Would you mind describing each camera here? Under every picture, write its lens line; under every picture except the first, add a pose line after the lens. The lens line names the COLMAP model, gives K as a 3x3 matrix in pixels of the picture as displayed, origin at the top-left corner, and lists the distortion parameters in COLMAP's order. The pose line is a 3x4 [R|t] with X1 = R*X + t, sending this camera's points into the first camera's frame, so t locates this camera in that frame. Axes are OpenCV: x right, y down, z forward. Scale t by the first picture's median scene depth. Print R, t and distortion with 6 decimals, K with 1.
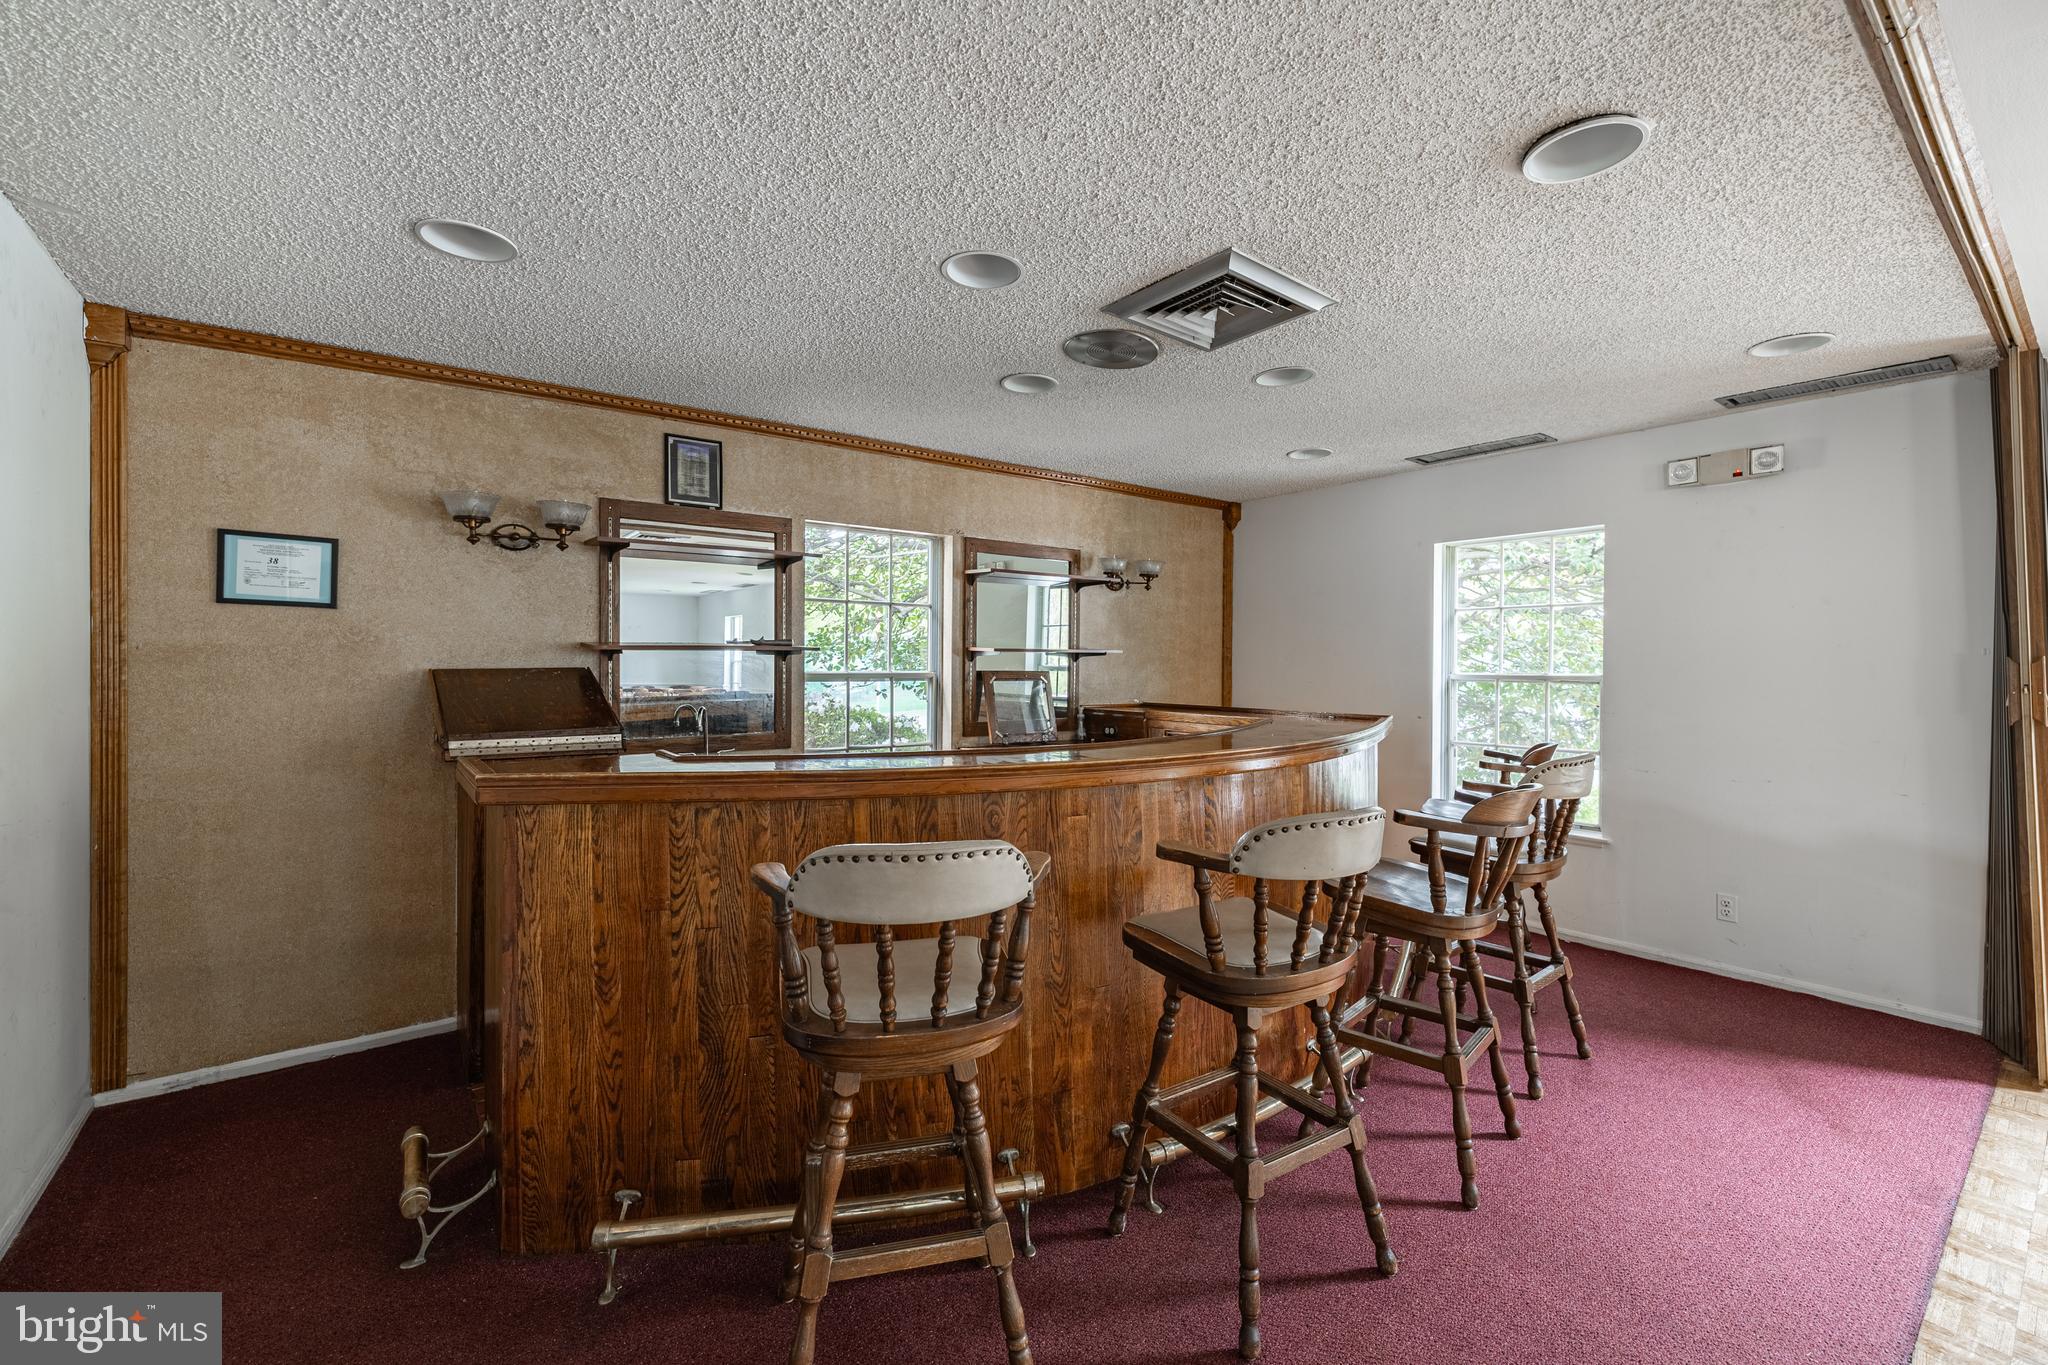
lens RADIAL K [[855.2, 0, 1019.1], [0, 855.2, 668.9], [0, 0, 1]] dist [0.000803, 0.000002]
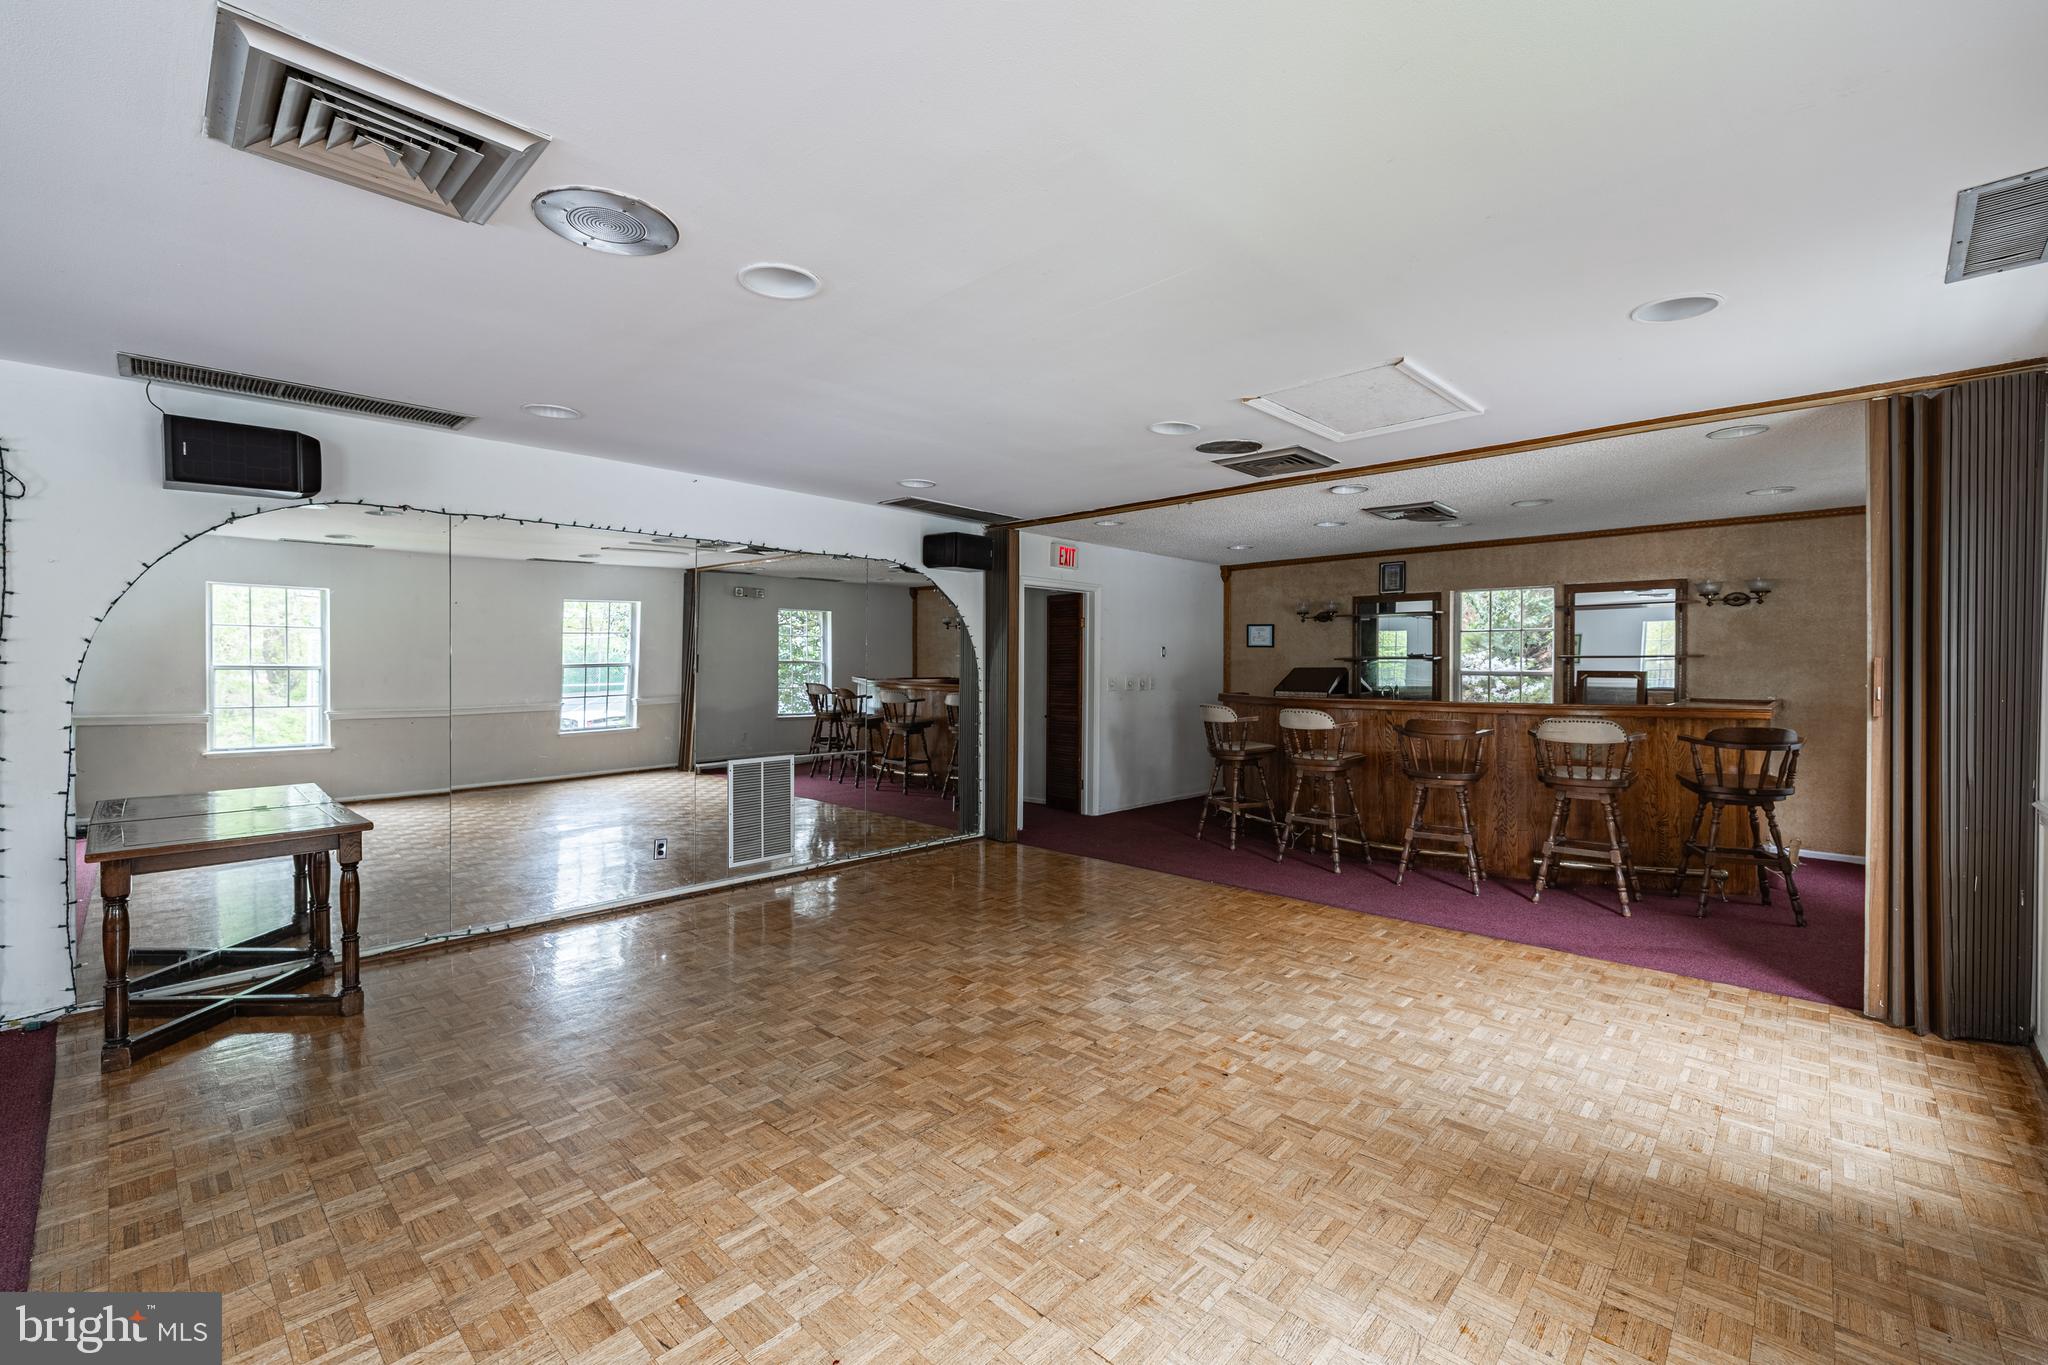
lens RADIAL K [[855.2, 0, 1020.5], [0, 855.2, 671.0], [0, 0, 1]] dist [0.000803, 0.000002]
pose [[0.147075, 0.007173, -0.989099, 1.576849], [-0.006050, 0.999962, 0.006352, -0.001364], [0.989107, 0.005049, 0.147113, -0.243026]]
